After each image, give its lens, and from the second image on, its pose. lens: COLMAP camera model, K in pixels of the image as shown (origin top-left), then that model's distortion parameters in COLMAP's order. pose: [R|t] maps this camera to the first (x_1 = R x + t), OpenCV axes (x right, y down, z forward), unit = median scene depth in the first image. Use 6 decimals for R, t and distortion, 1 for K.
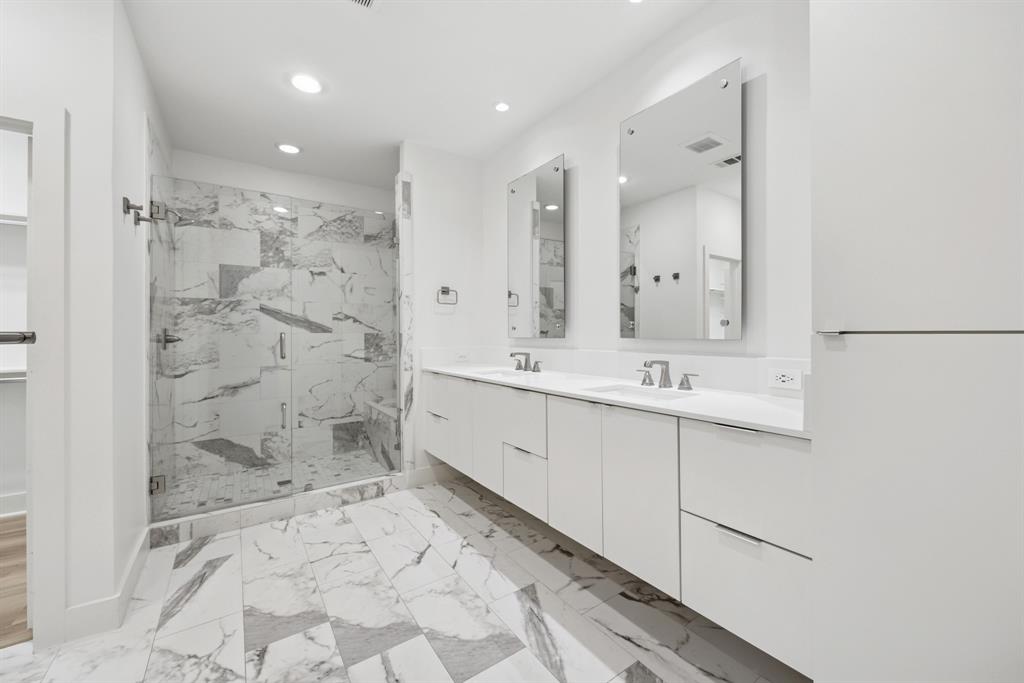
lens RADIAL K [[406.2, 0, 511.2], [0, 406.2, 331.8], [0, 0, 1]] dist [0.000291, 0.000037]
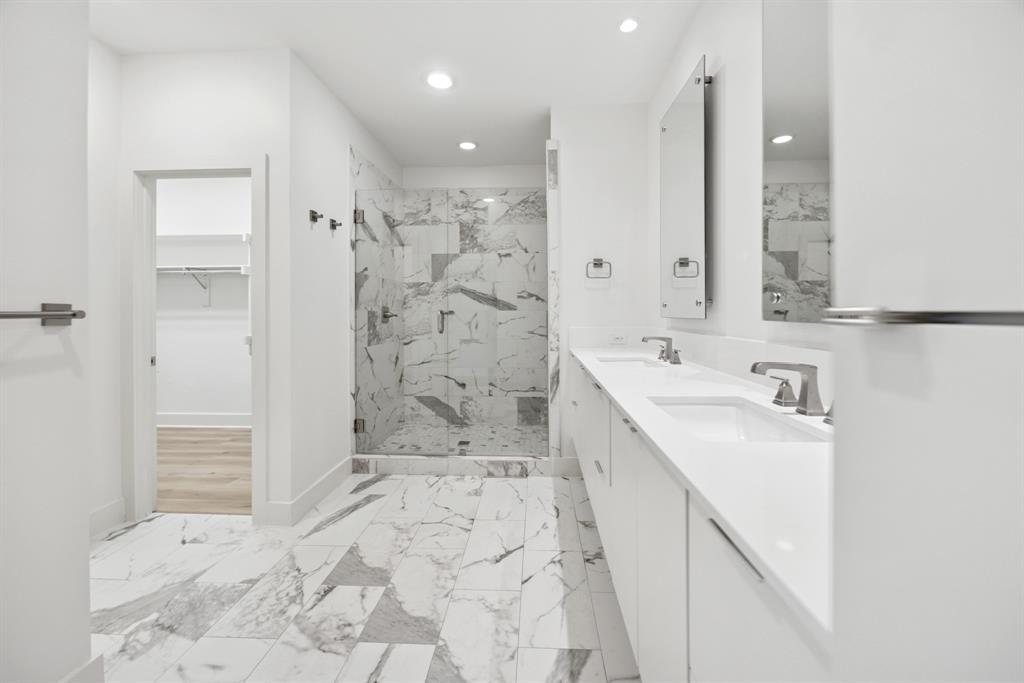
lens RADIAL K [[400.9, 0, 514.2], [0, 400.9, 312.1], [0, 0, 1]] dist [-0.001297, -0.000052]
pose [[0.796223, 0.005693, -0.604976, 0.242319], [-0.001711, 0.999973, 0.007158, -0.000587], [0.605001, -0.004664, 0.796211, 0.214375]]
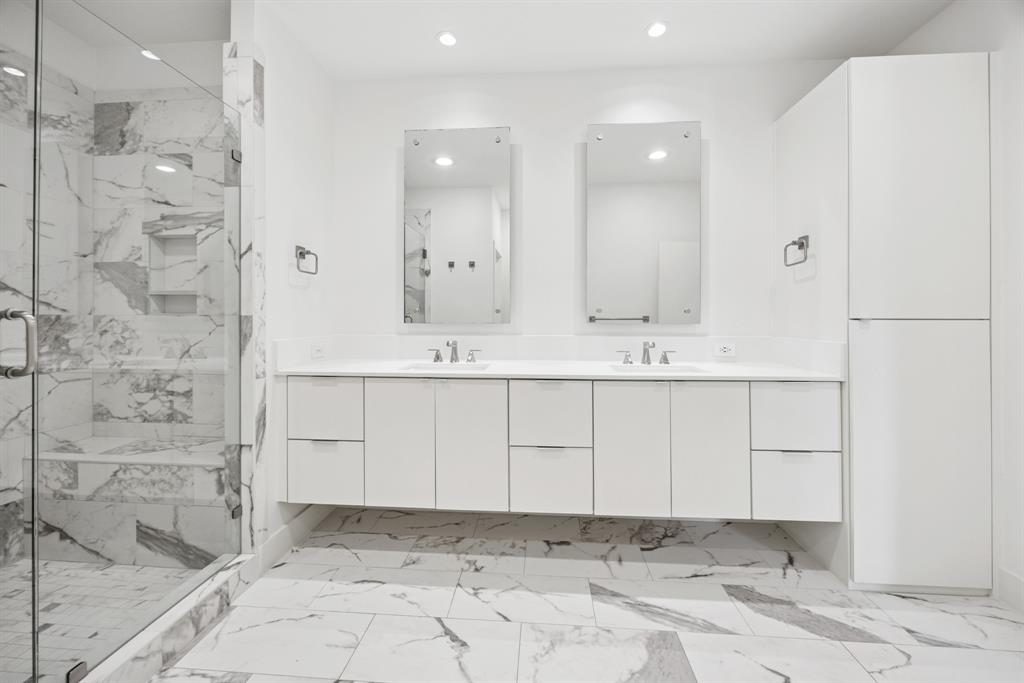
lens RADIAL K [[407.8, 0, 509.2], [0, 407.8, 315.0], [0, 0, 1]] dist [-0.000970, -0.000066]
pose [[0.628532, 0.010301, 0.777716, -0.512475], [-0.008662, 0.999943, -0.006244, 0.002777], [-0.777736, -0.002812, 0.628585, 0.350390]]
